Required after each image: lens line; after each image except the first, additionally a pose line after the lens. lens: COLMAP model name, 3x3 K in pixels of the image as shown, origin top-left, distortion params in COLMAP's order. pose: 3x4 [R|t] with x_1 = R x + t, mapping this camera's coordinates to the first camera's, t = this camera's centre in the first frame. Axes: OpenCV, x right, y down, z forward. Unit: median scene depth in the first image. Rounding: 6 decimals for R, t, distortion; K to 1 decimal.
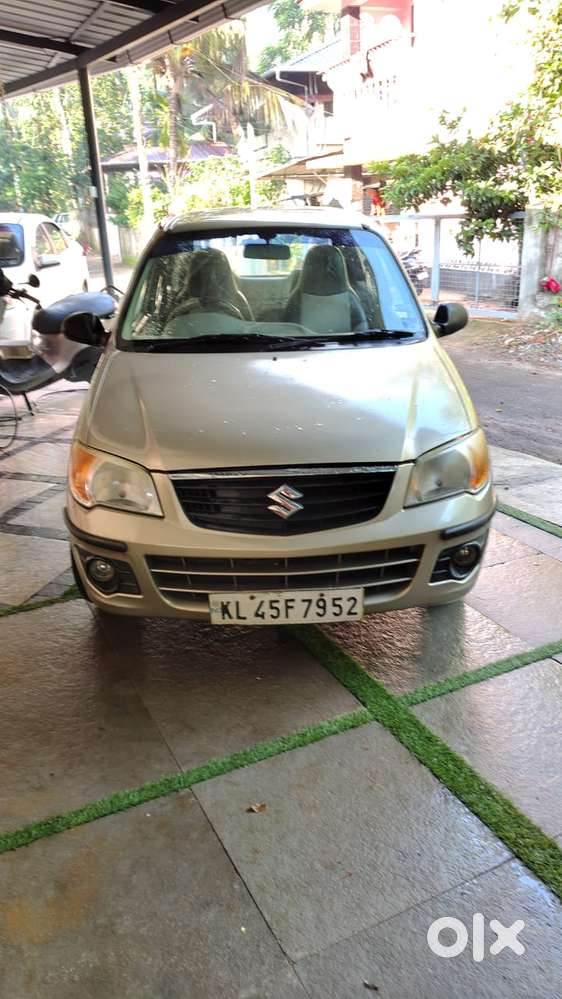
lens RADIAL K [[719.0, 0, 280.9], [0, 719.0, 496.8], [0, 0, 1]] dist [-0.002856, -0.006565]
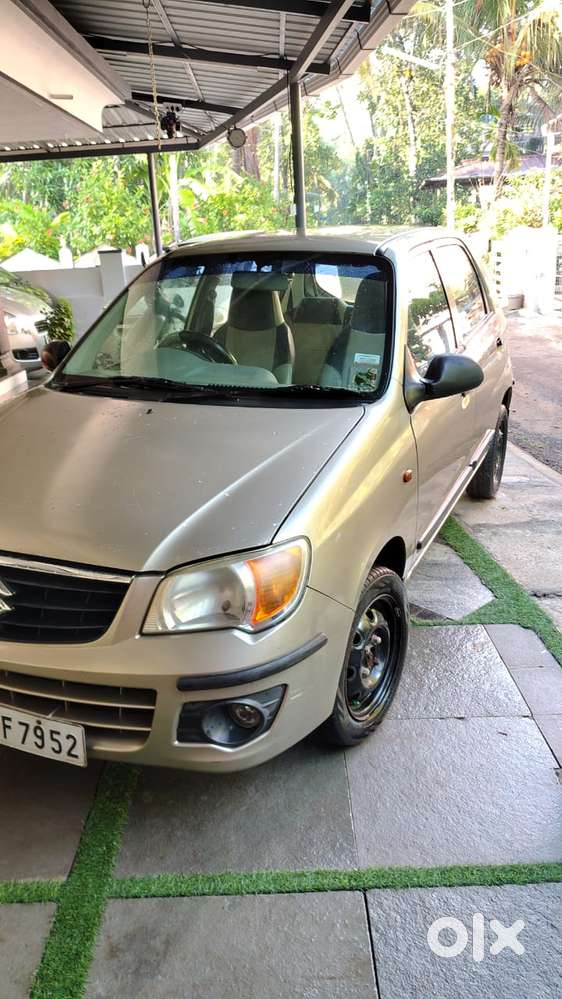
lens RADIAL K [[728.6, 0, 282.9], [0, 728.6, 507.7], [0, 0, 1]] dist [-0.001809, -0.030078]
pose [[0.910603, 0.142837, -0.387813, 0.571247], [-0.146403, 0.989012, 0.020505, -0.149816], [0.386481, 0.038106, 0.921510, 0.358726]]
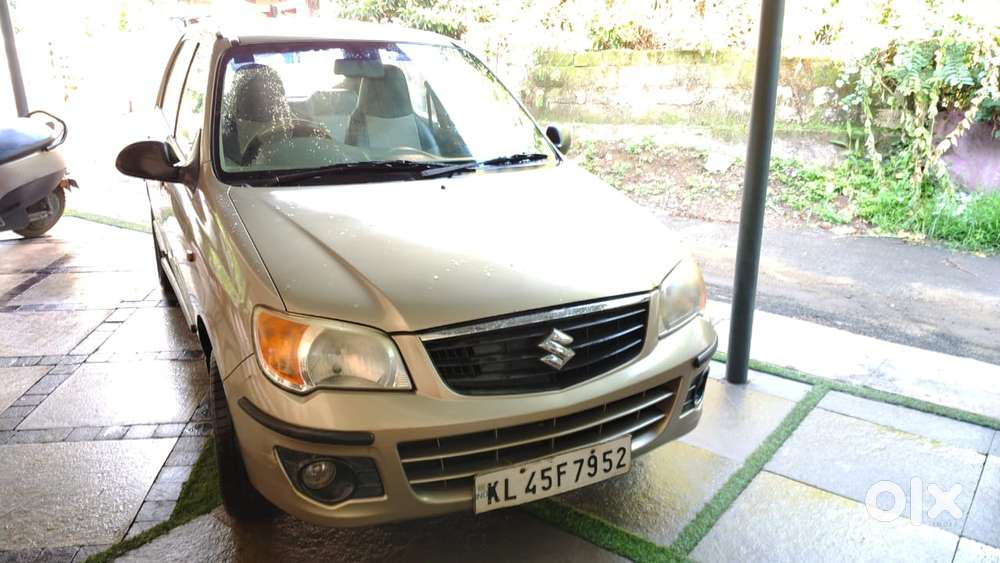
lens RADIAL K [[720.5, 0, 496.2], [0, 720.5, 277.8], [0, 0, 1]] dist [0.002028, -0.007263]
pose [[0.906200, -0.091114, 0.412917, -0.387327], [0.117743, 0.992260, -0.039453, -0.050835], [-0.406127, 0.084370, 0.909914, 0.235086]]
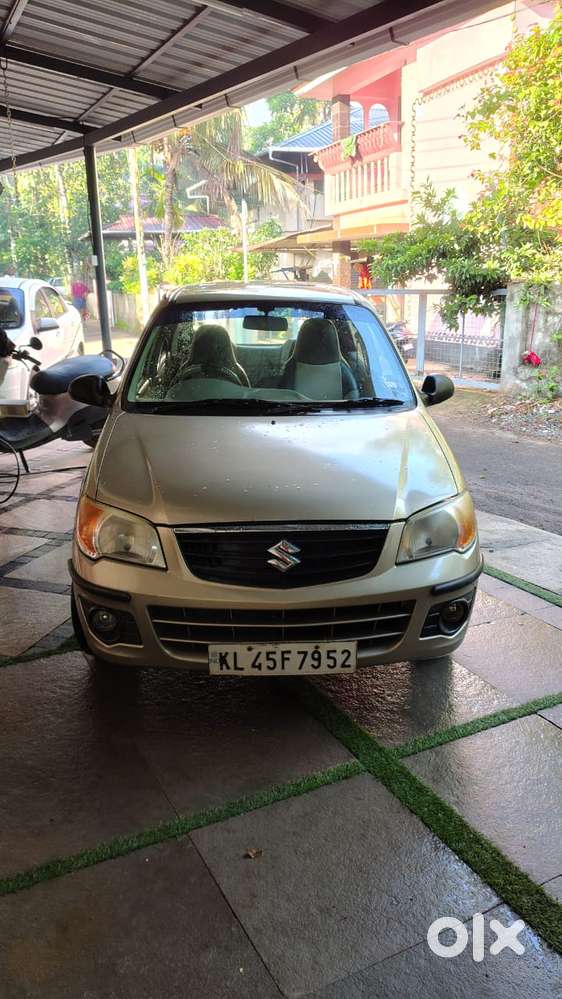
lens RADIAL K [[719.8, 0, 283.4], [0, 719.8, 500.1], [0, 0, 1]] dist [0.002028, -0.007263]
pose [[0.999531, 0.019484, 0.023644, -0.020140], [-0.017439, 0.996328, -0.083819, 0.012391], [-0.025190, 0.083367, 0.996200, -0.054754]]
